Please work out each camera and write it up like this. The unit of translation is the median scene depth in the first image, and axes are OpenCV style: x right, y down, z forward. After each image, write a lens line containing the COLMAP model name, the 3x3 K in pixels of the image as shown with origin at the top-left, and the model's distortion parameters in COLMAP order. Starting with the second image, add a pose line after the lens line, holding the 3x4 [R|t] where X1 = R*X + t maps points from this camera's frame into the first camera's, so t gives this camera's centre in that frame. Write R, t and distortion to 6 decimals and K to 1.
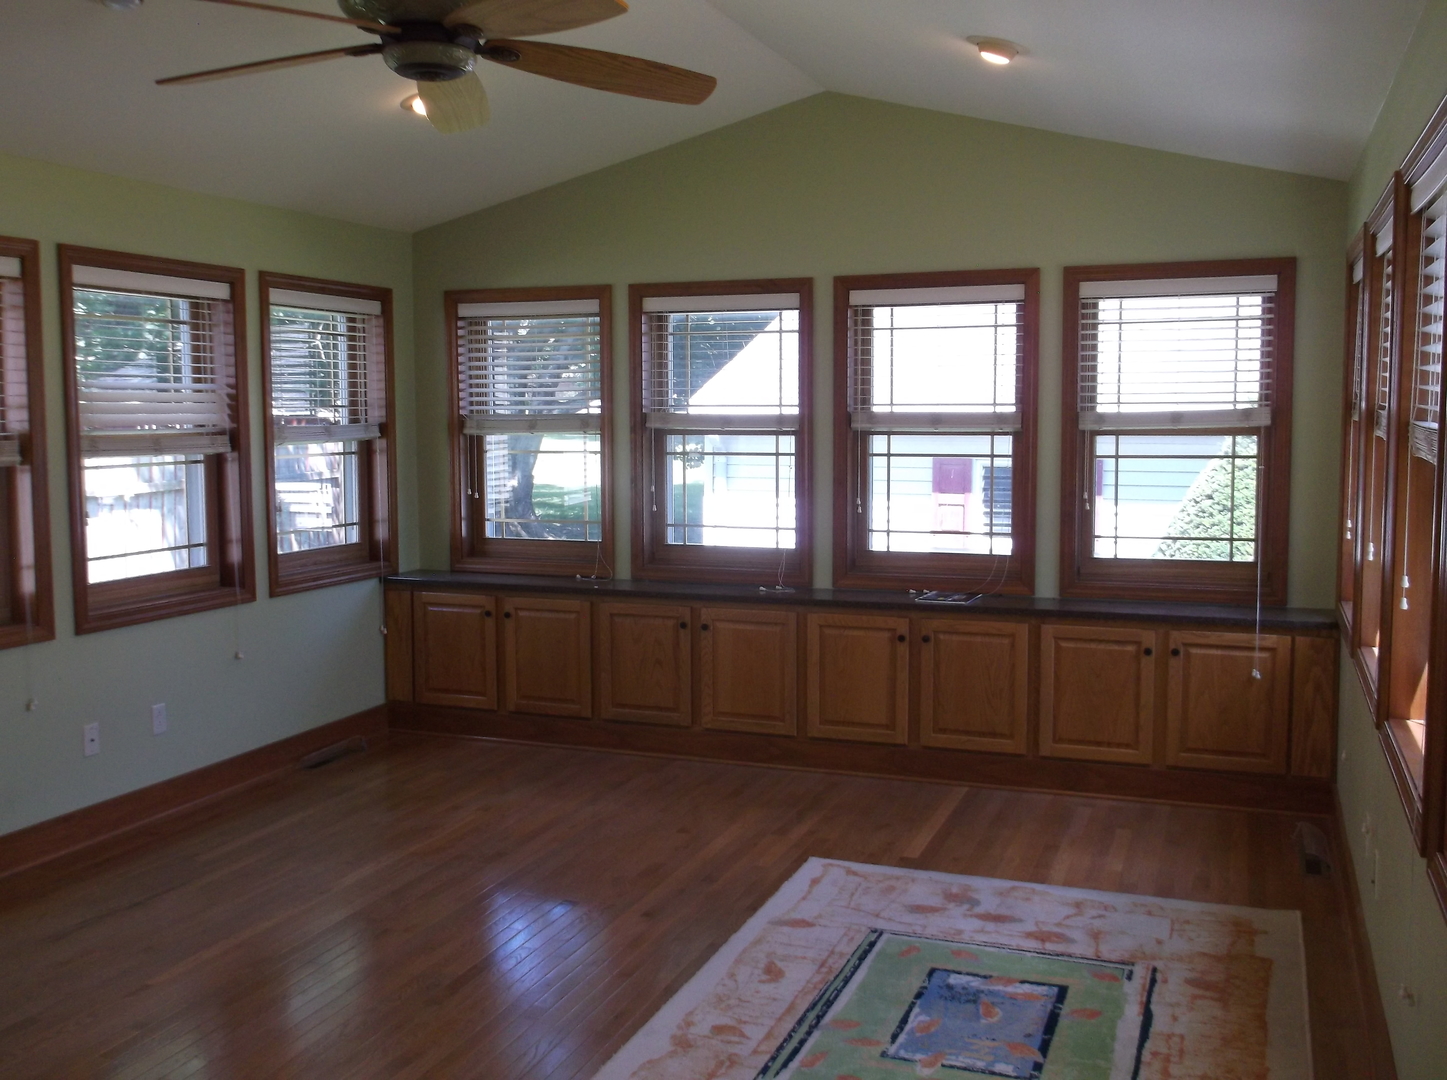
lens RADIAL K [[1410.9, 0, 695.5], [0, 1410.9, 528.9], [0, 0, 1]] dist [-0.005865, 0.000000]
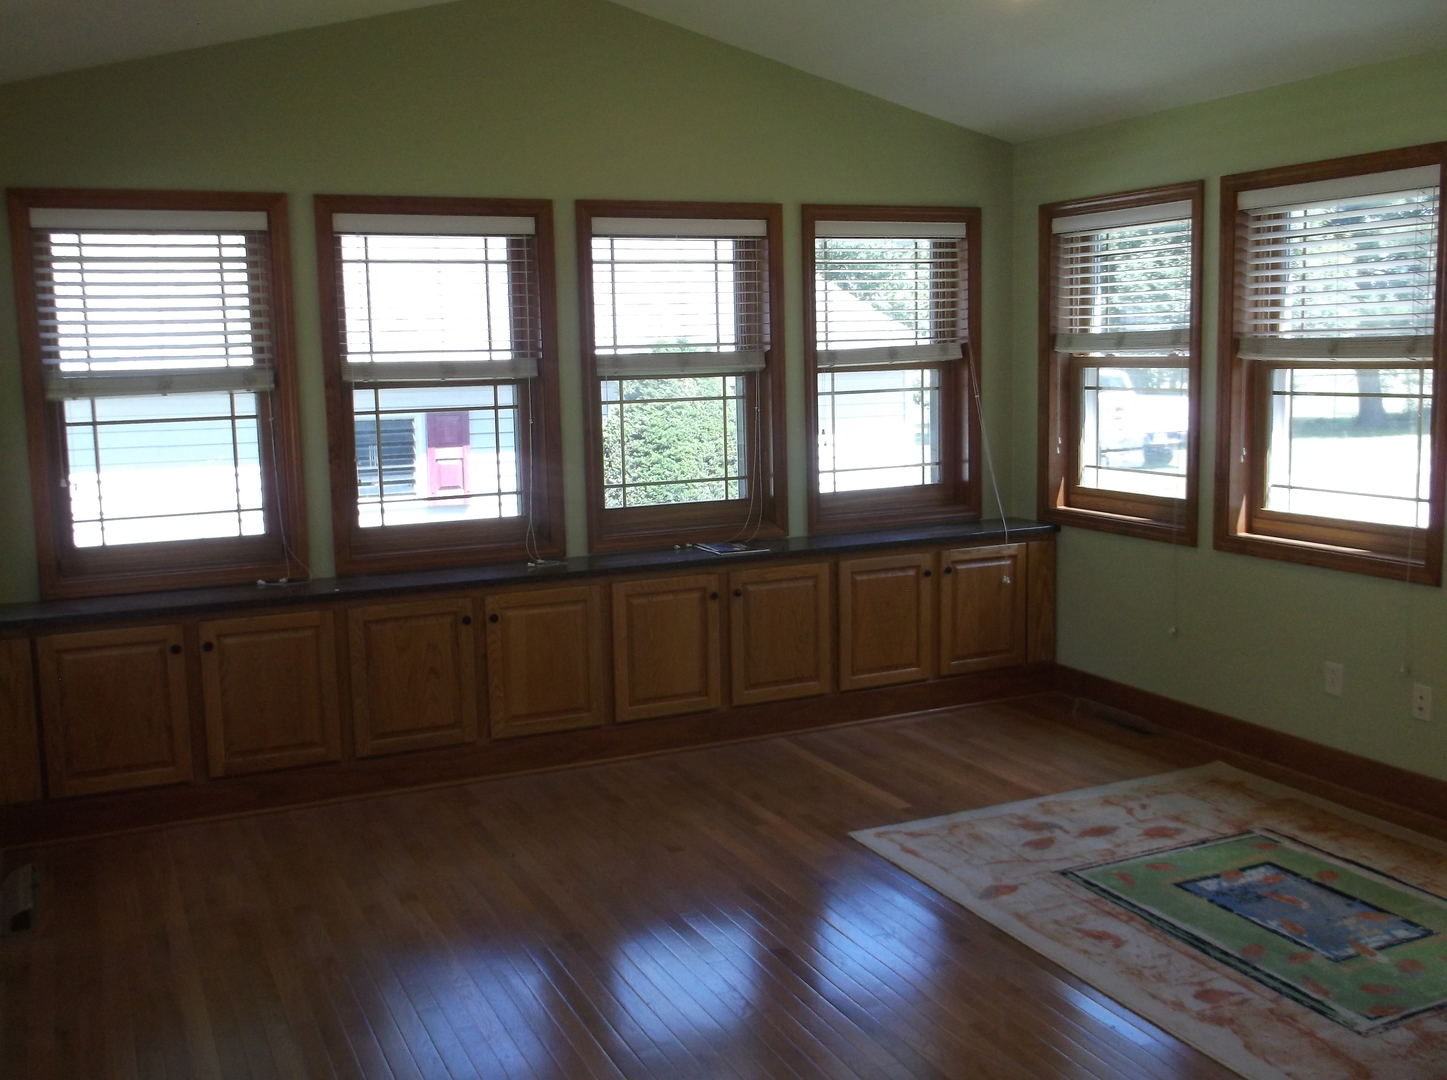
lens RADIAL K [[1410.9, 0, 692.9], [0, 1410.9, 541.0], [0, 0, 1]] dist [-0.005865, 0.000000]
pose [[0.698464, -0.109024, 0.707292, -0.559840], [0.083855, 0.993987, 0.070408, -0.027226], [-0.710716, 0.010132, 0.703406, 0.381384]]
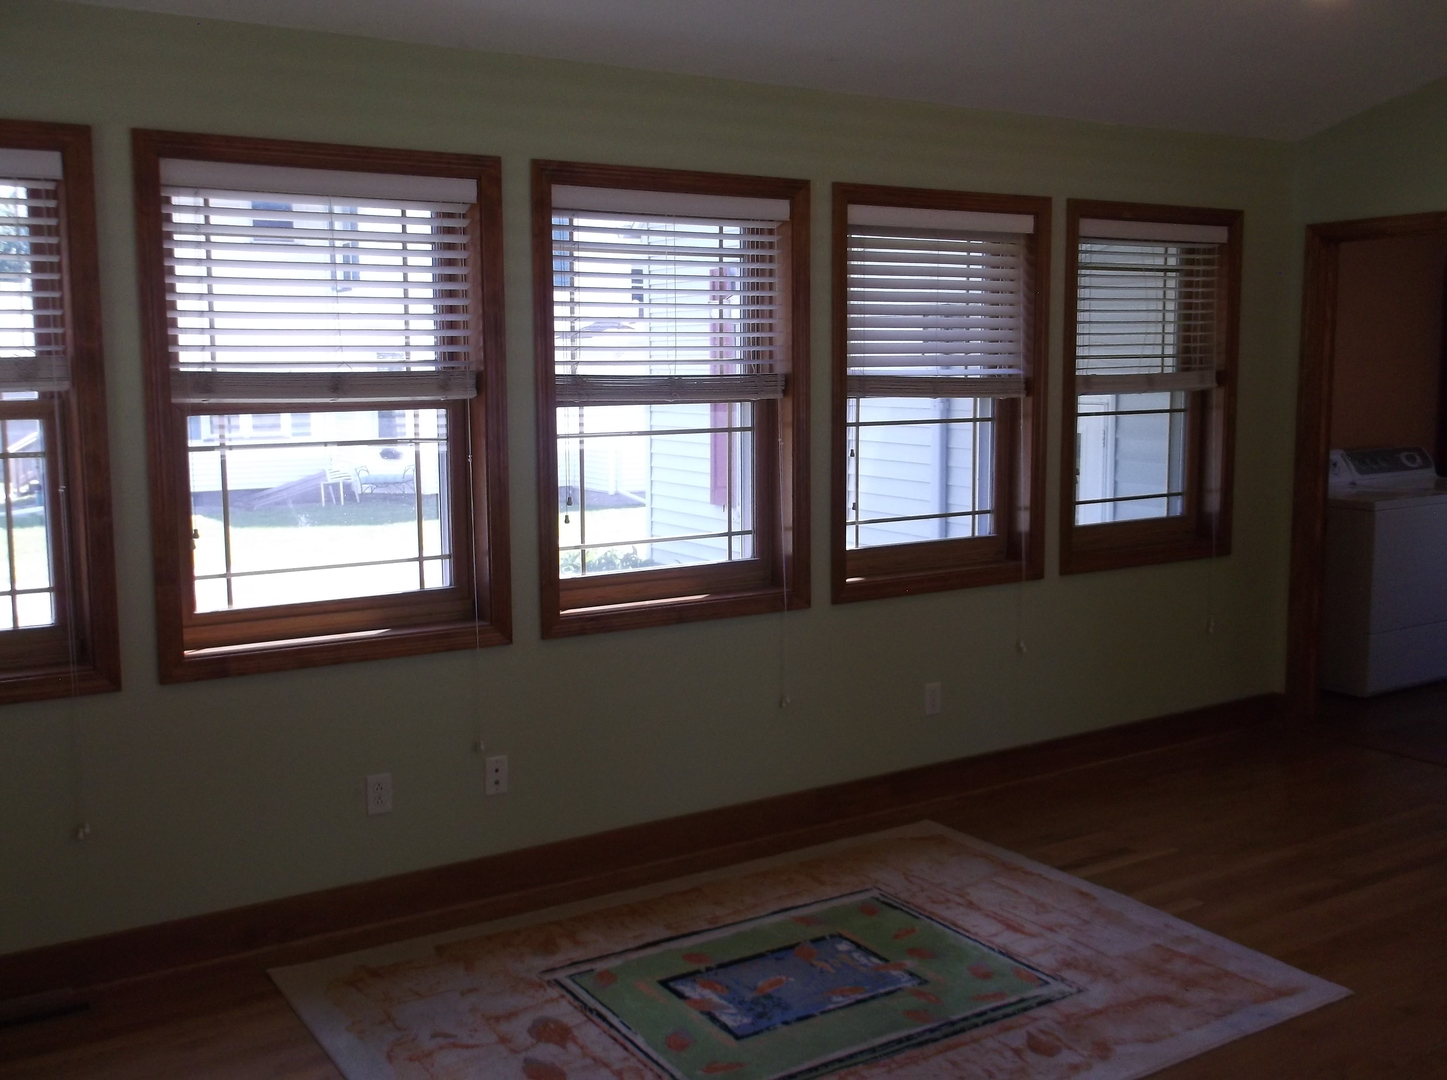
lens RADIAL K [[1410.9, 0, 710.1], [0, 1410.9, 533.7], [0, 0, 1]] dist [-0.005865, 0.000000]
pose [[-0.806525, -0.056935, 0.588452, -0.208367], [0.068064, 0.979791, 0.188087, -0.097865], [-0.587268, 0.191749, -0.786351, 1.161439]]
